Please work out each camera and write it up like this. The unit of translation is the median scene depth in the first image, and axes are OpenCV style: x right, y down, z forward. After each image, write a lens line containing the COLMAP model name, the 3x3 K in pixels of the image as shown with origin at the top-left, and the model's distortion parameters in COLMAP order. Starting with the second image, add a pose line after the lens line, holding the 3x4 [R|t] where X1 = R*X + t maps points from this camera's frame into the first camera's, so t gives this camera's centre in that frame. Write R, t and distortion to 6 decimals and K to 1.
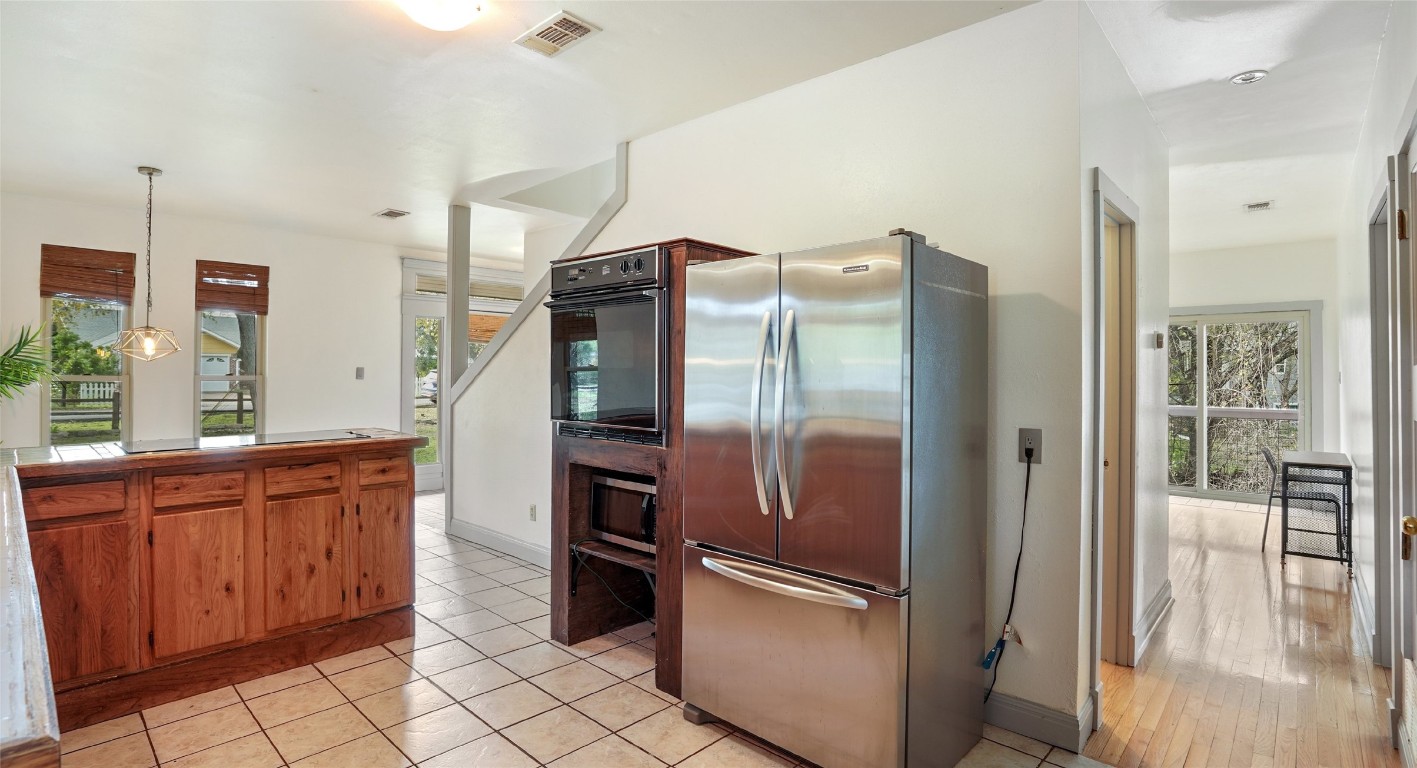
lens RADIAL K [[662.8, 0, 705.5], [0, 662.8, 383.4], [0, 0, 1]] dist [-0.053168, 0.022870]
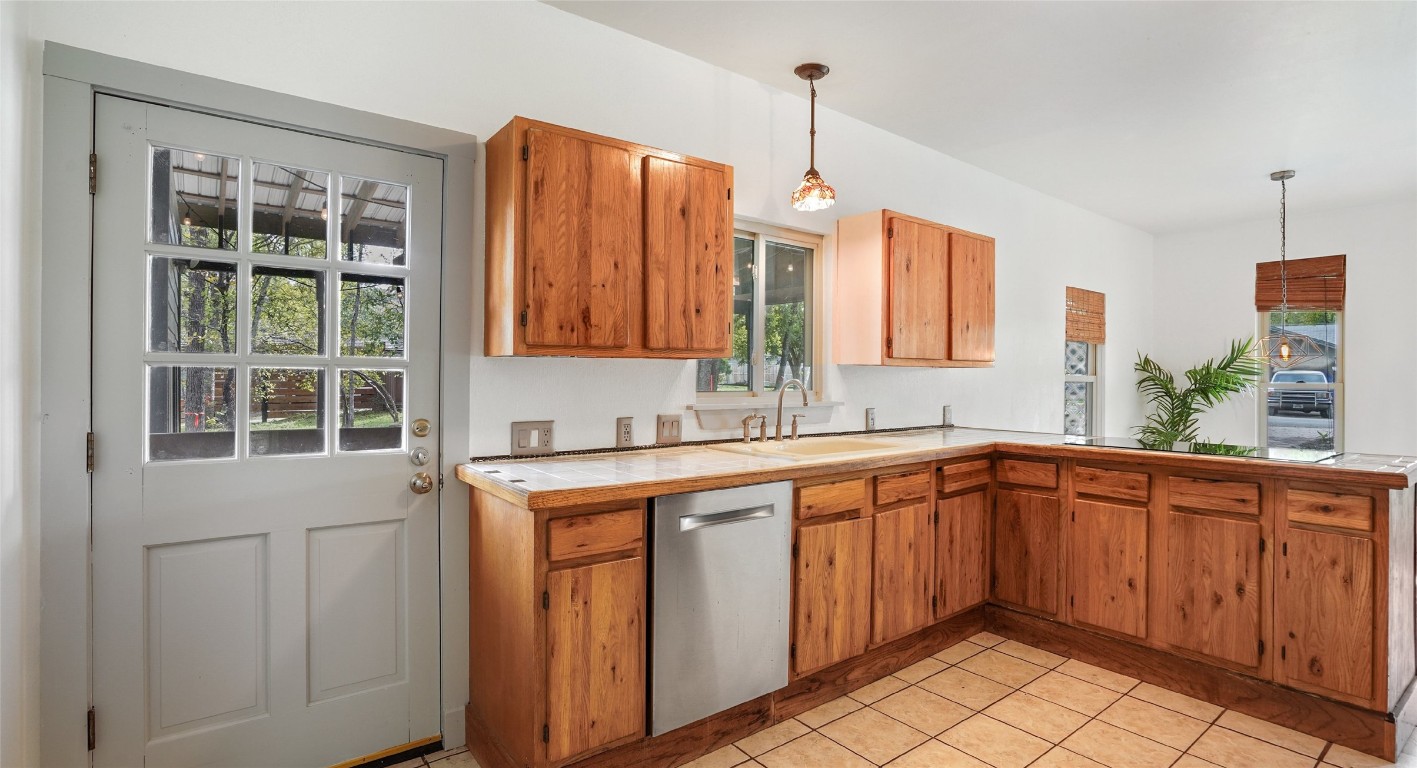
lens RADIAL K [[662.8, 0, 705.5], [0, 662.8, 383.4], [0, 0, 1]] dist [-0.053168, 0.022870]
pose [[-0.156373, 0.005119, -0.987685, 0.374578], [-0.020817, 0.999747, 0.008477, -0.002074], [0.987479, 0.021886, -0.156227, 0.439815]]
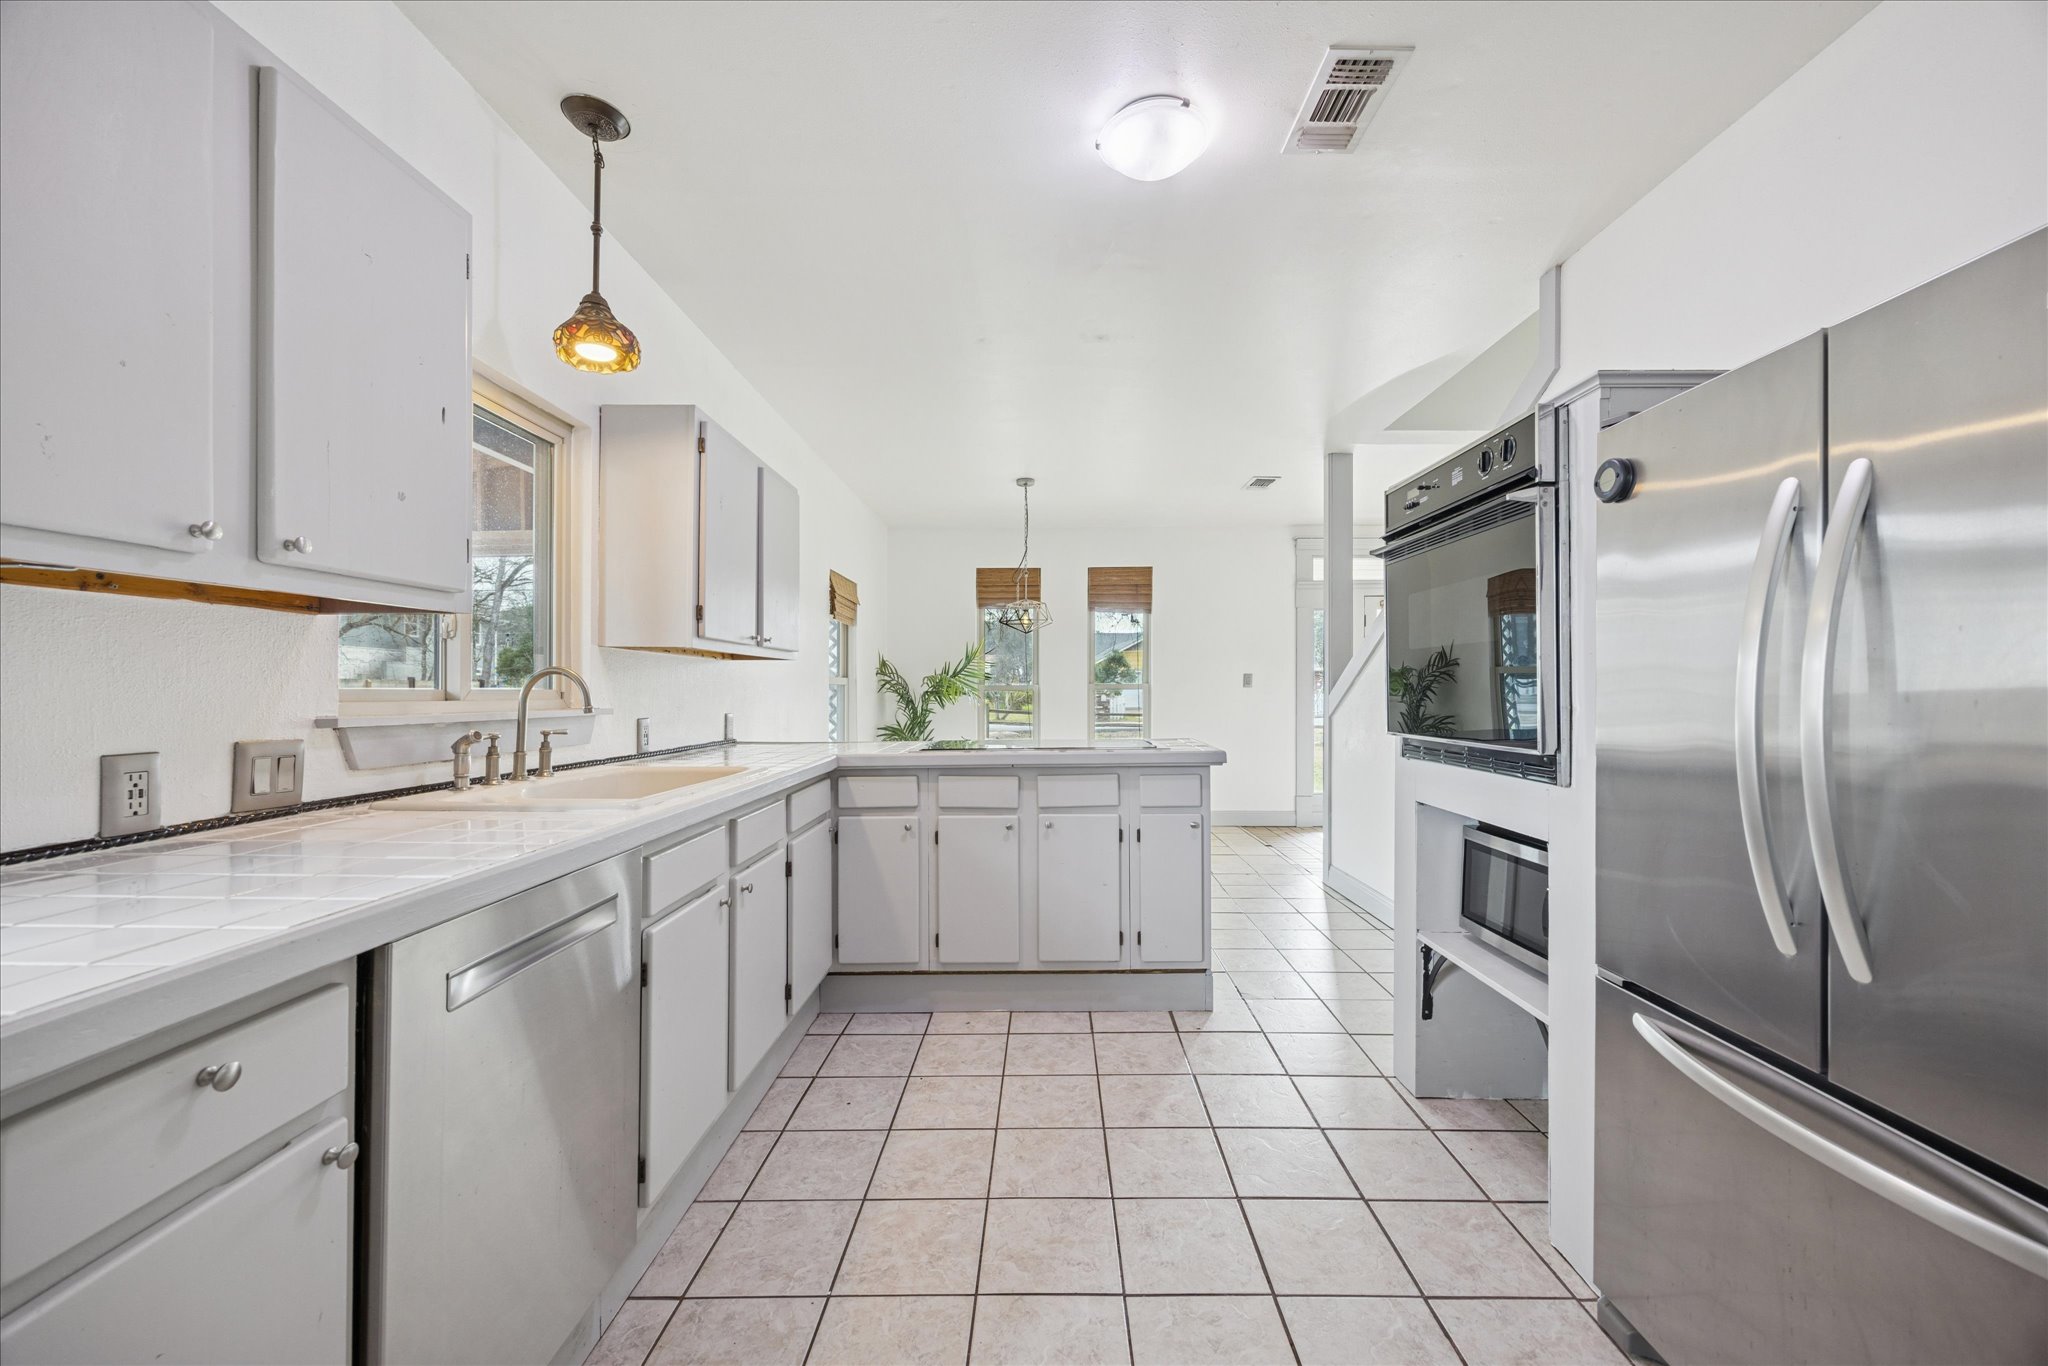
lens RADIAL K [[787.8, 0, 1045.6], [0, 787.8, 686.7], [0, 0, 1]] dist [0.000062, -0.004249]
pose [[0.680479, -0.013168, -0.732650, 0.112870], [0.000552, 0.999847, -0.017457, 0.027722], [0.732768, 0.011475, 0.680382, 0.262411]]
